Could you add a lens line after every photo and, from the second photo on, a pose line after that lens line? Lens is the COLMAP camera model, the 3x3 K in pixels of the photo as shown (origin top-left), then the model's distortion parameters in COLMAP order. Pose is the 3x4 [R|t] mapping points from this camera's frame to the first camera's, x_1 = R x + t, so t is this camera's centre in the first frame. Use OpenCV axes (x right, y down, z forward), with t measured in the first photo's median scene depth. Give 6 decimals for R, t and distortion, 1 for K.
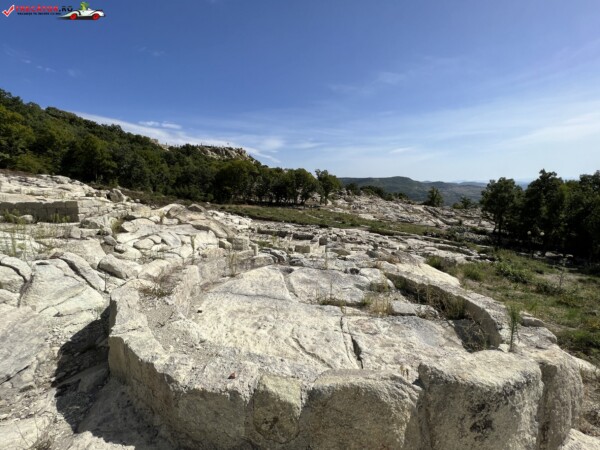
lens RADIAL K [[240.2, 0, 300.0], [0, 240.2, 225.0], [0, 0, 1]] dist [-0.000913, 0.000297]
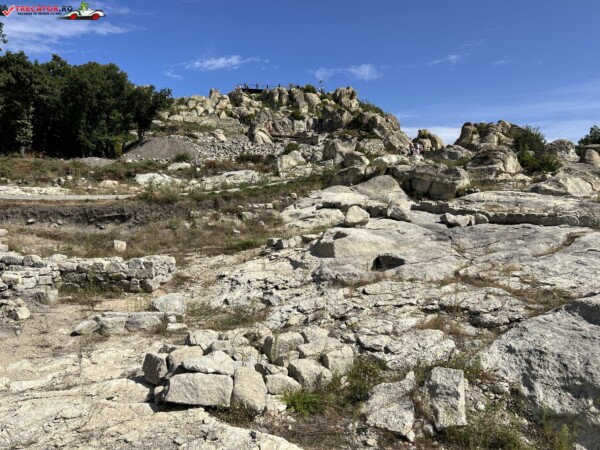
lens RADIAL K [[449.2, 0, 304.2], [0, 449.2, 233.8], [0, 0, 1]] dist [0.074331, -0.096675]
pose [[0.742020, 0.036730, -0.669371, 0.443897], [-0.118928, 0.989872, -0.077519, -0.080486], [0.659744, 0.137128, 0.738873, 1.150517]]
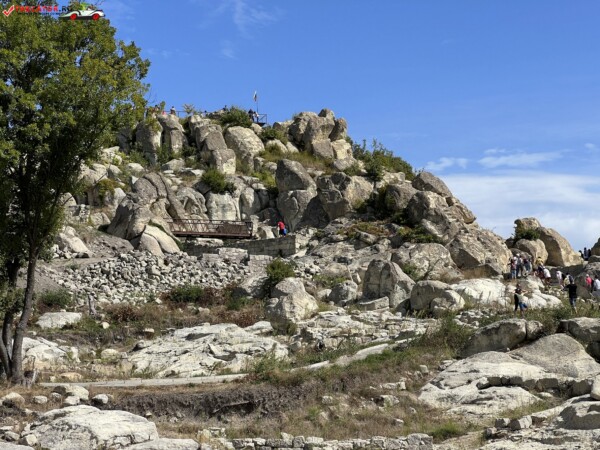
lens RADIAL K [[1342.2, 0, 302.5], [0, 1342.2, 222.9], [0, 0, 1]] dist [-0.096907, 4.956118]
pose [[0.823771, -0.109895, -0.556169, 0.531258], [-0.063242, 0.957096, -0.282786, -0.013263], [0.563384, 0.268124, 0.781478, 0.823987]]
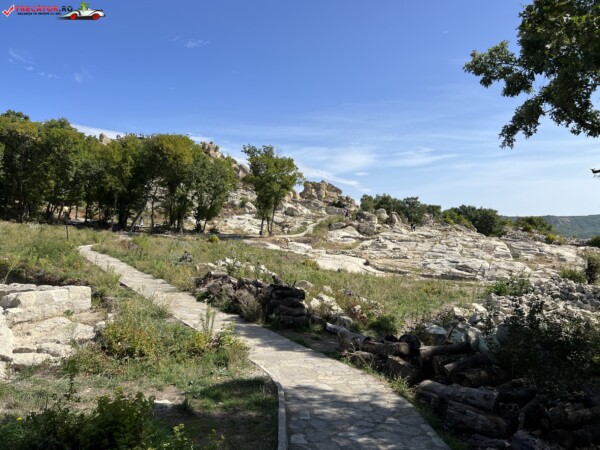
lens RADIAL K [[450.8, 0, 303.5], [0, 450.8, 224.6], [0, 0, 1]] dist [0.066507, -0.106445]
pose [[0.975138, -0.003614, -0.221570, 0.381096], [-0.036402, 0.983672, -0.176251, 0.029674], [0.218589, 0.179935, 0.959084, 0.386403]]
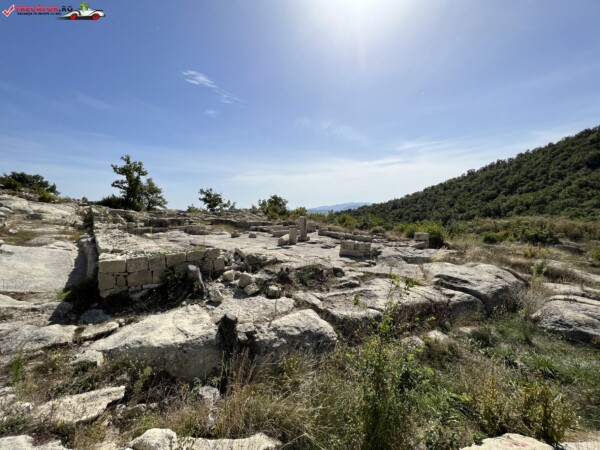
lens RADIAL K [[240.2, 0, 300.0], [0, 240.2, 225.0], [0, 0, 1]] dist [-0.000913, 0.000297]
pose [[0.548052, -0.038217, 0.835571, 0.593654], [0.137426, 0.989495, -0.044881, -0.011498], [-0.825078, 0.139427, 0.547546, 0.914200]]
